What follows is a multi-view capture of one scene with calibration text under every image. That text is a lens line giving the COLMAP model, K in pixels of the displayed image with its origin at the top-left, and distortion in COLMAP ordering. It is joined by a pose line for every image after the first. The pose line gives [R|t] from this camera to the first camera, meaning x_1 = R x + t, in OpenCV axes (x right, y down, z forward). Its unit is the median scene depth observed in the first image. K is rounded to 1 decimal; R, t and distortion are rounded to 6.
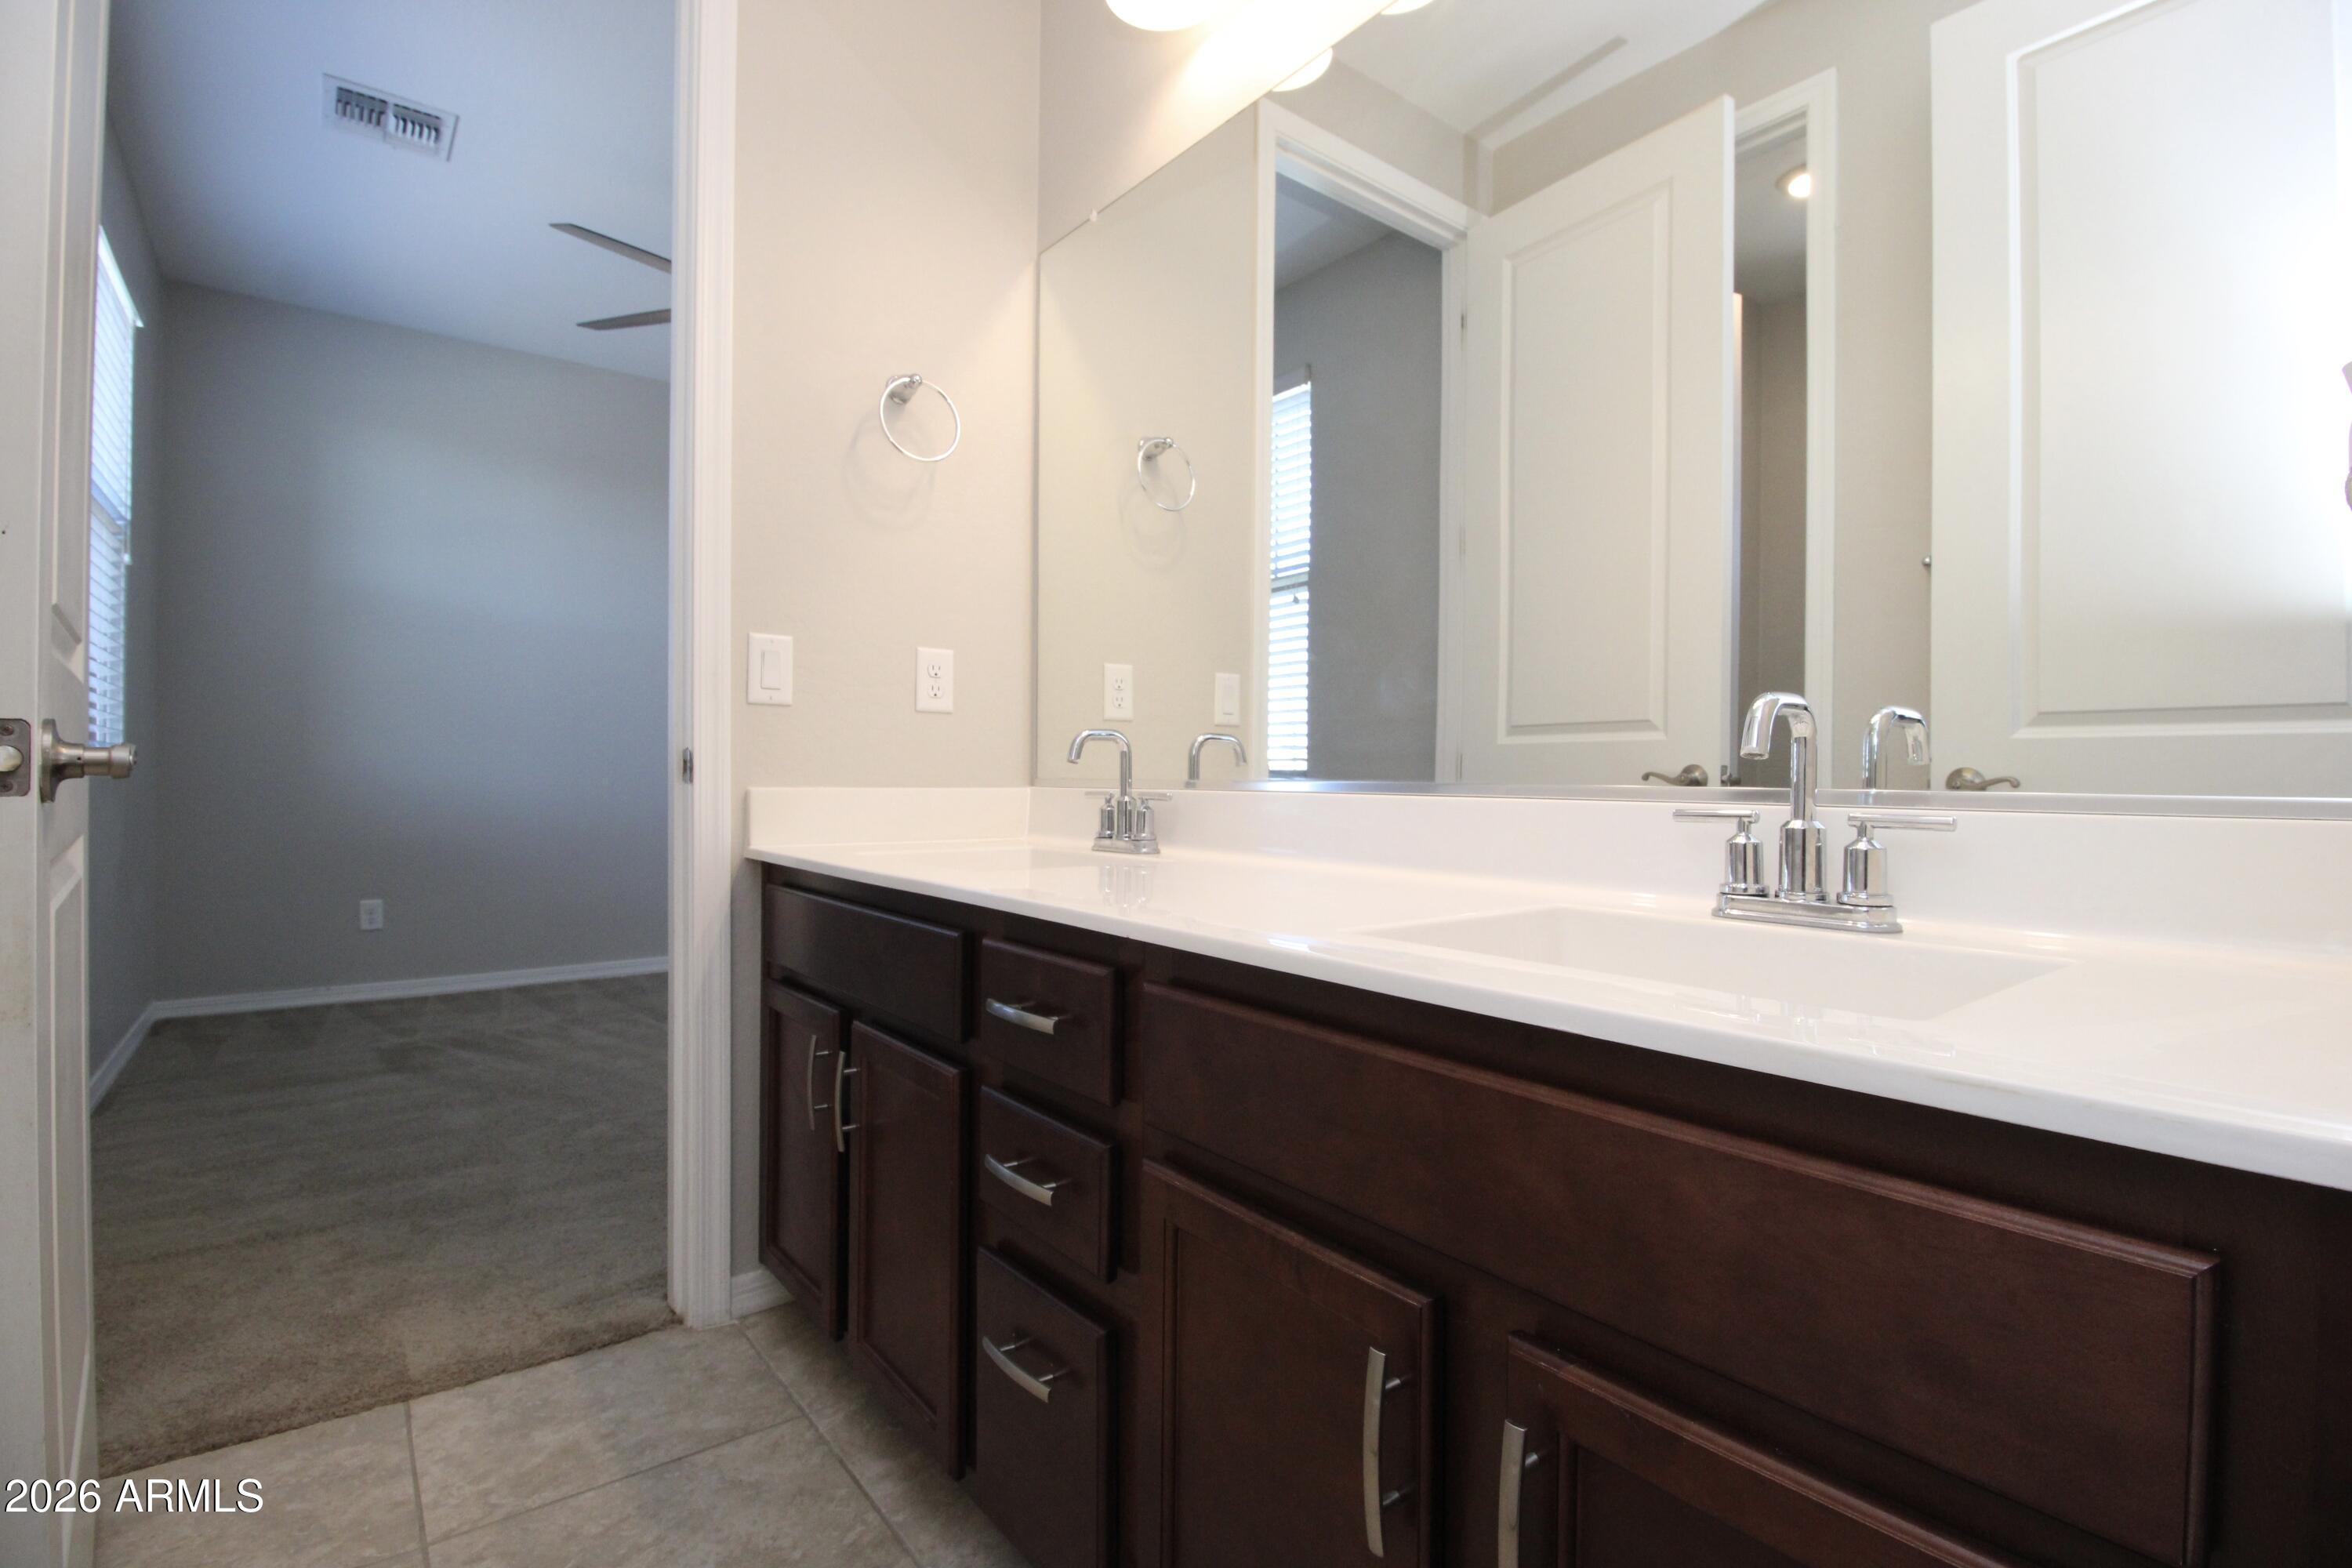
lens RADIAL K [[1084.4, 0, 1177.9], [0, 1084.4, 781.8], [0, 0, 1]] dist [0.000059, -0.012215]
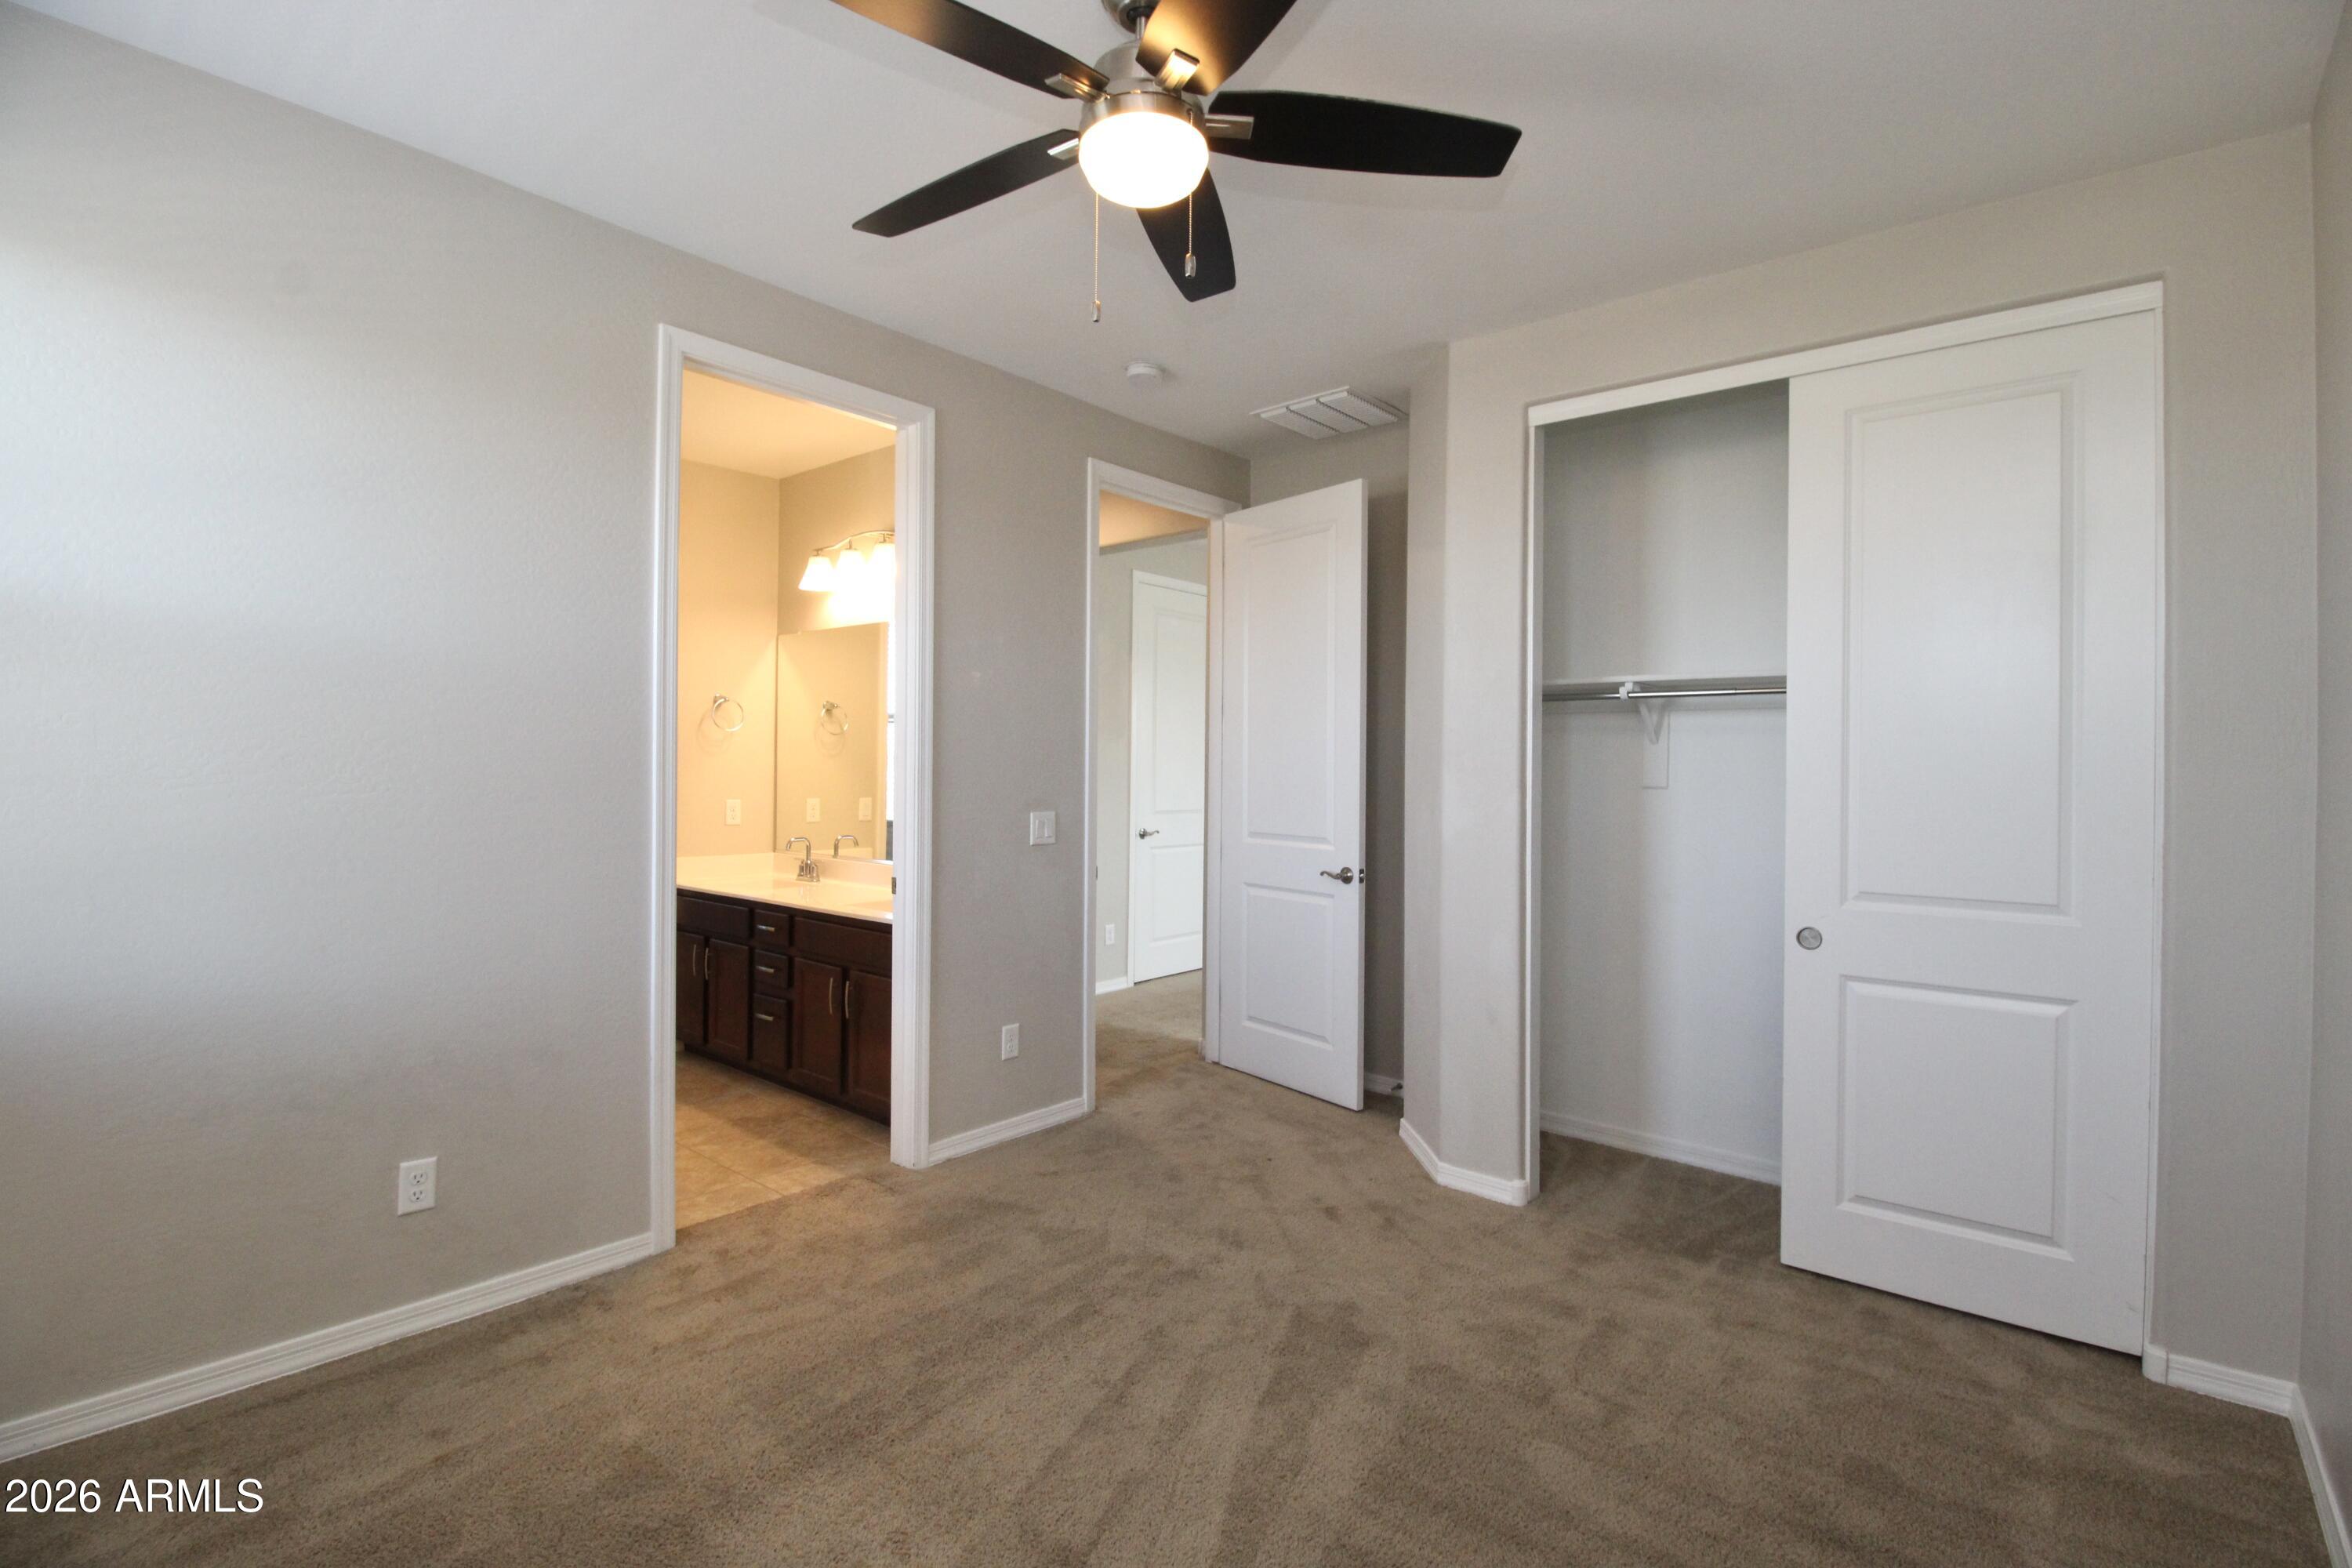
lens RADIAL K [[1084.4, 0, 1178.7], [0, 1084.4, 779.9], [0, 0, 1]] dist [0.000059, -0.012215]
pose [[0.978619, 0.006859, 0.205566, 0.299019], [-0.007874, 0.999960, 0.004123, -0.205996], [-0.205530, -0.005653, 0.978635, -1.855392]]
